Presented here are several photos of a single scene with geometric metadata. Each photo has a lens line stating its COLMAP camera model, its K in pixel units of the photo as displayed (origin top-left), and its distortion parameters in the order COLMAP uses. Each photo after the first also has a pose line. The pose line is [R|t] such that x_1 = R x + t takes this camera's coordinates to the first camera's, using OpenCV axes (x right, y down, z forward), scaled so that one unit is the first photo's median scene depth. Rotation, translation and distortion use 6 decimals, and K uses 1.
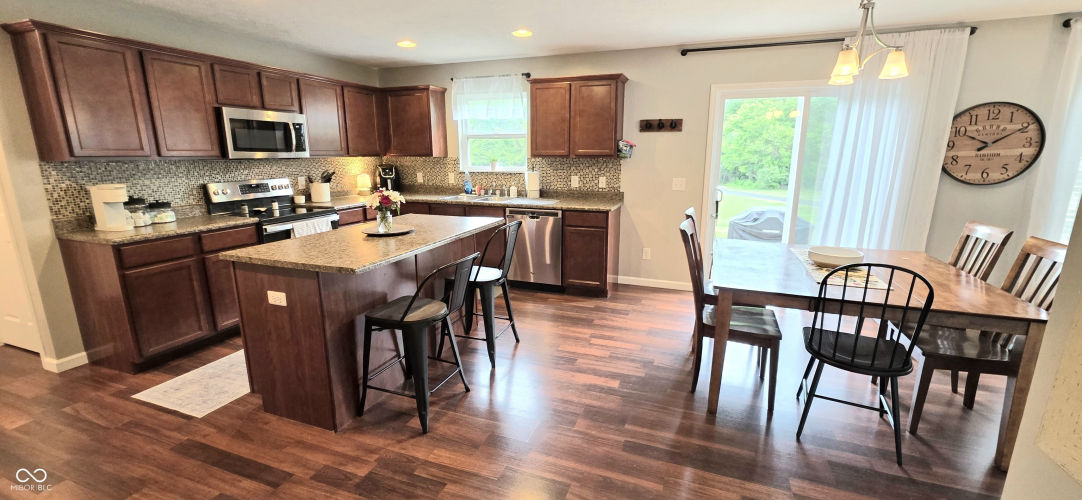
lens RADIAL K [[427.5, 0, 544.8], [0, 427.5, 244.3], [0, 0, 1]] dist [0.002250, 0.000224]
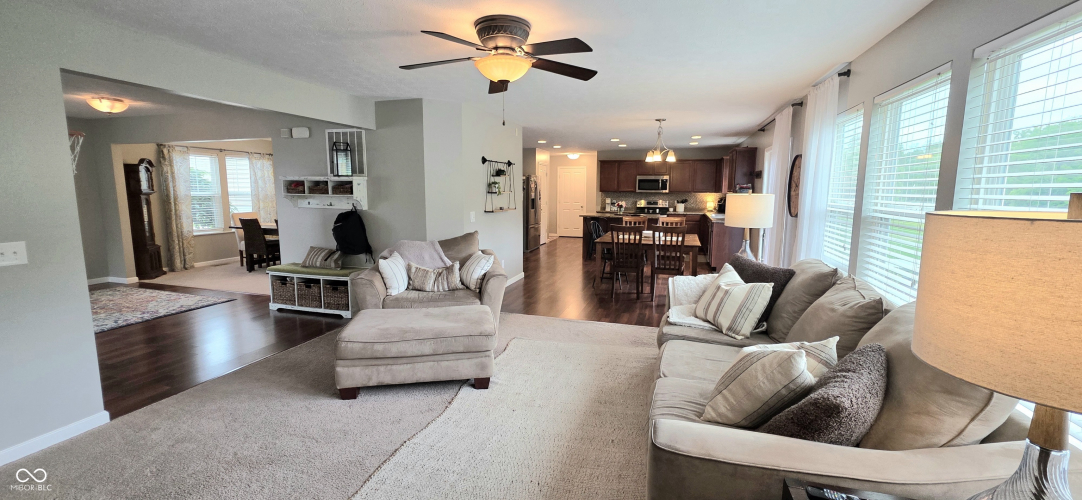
lens RADIAL K [[427.5, 0, 544.8], [0, 427.5, 244.3], [0, 0, 1]] dist [0.002250, 0.000224]
pose [[0.054348, 0.127953, -0.990290, 2.208149], [-0.213622, 0.970284, 0.113644, -0.043287], [0.975404, 0.205371, 0.080067, 0.179319]]
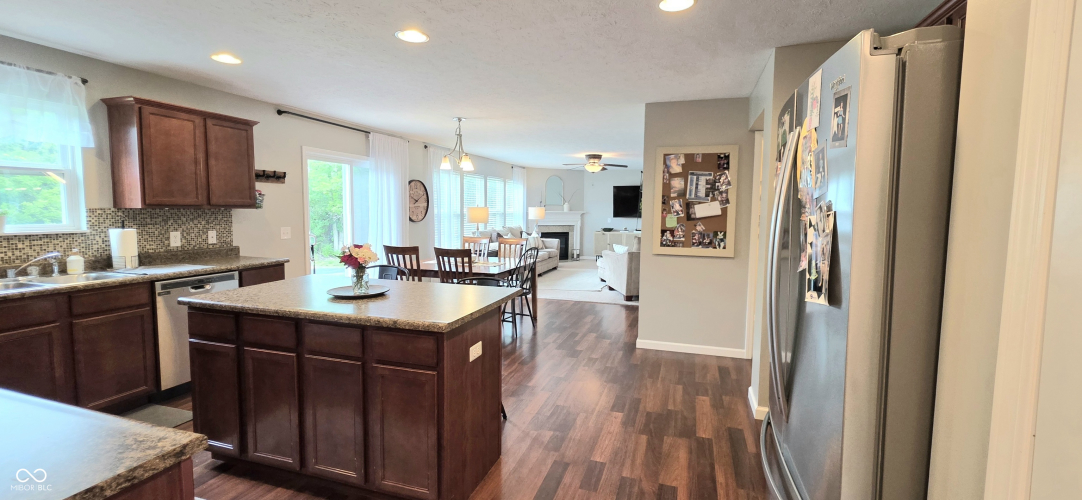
lens RADIAL K [[447.8, 0, 541.0], [0, 447.8, 250.0], [0, 0, 1]] dist [0.000220, 0.000017]
pose [[-0.030220, -0.093110, 0.995197, -0.964524], [0.203149, 0.974299, 0.097324, -0.096756], [-0.978681, 0.205115, -0.010528, 0.496805]]
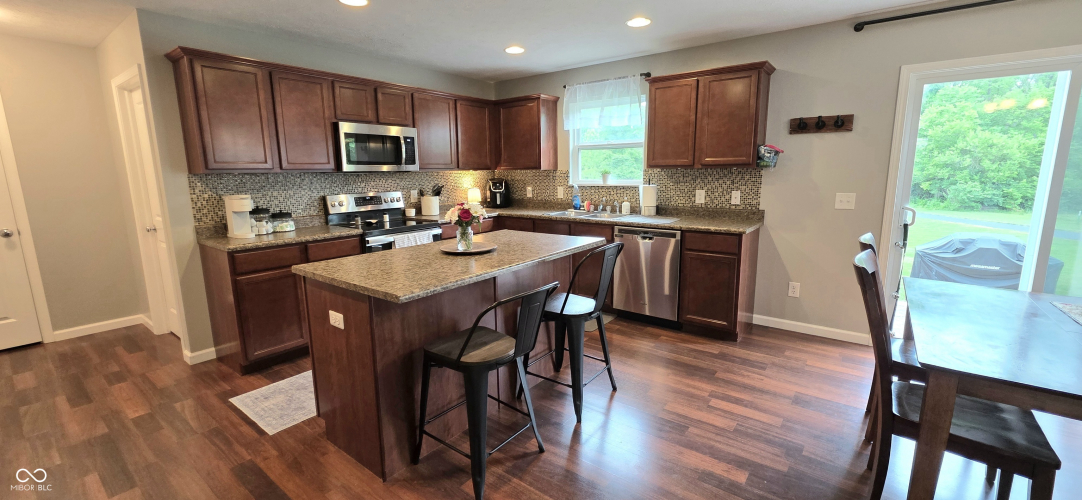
lens RADIAL K [[427.5, 0, 544.8], [0, 427.5, 244.3], [0, 0, 1]] dist [0.002250, 0.000224]
pose [[0.957183, 0.038777, -0.286876, 0.029956], [-0.049948, 0.998248, -0.031719, -0.015798], [0.285143, 0.044690, 0.957443, 0.152061]]
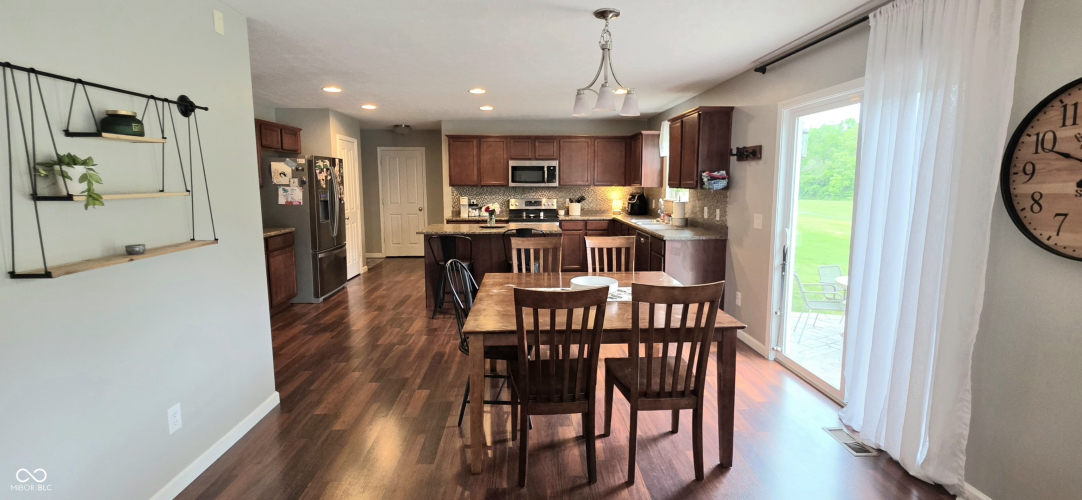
lens RADIAL K [[458.9, 0, 554.9], [0, 458.9, 237.2], [0, 0, 1]] dist [0.000902, 0.000173]
pose [[0.416065, 0.107473, -0.902961, 1.177077], [-0.189715, 0.981399, 0.029392, -0.072931], [0.889324, 0.159077, 0.428715, 0.317789]]
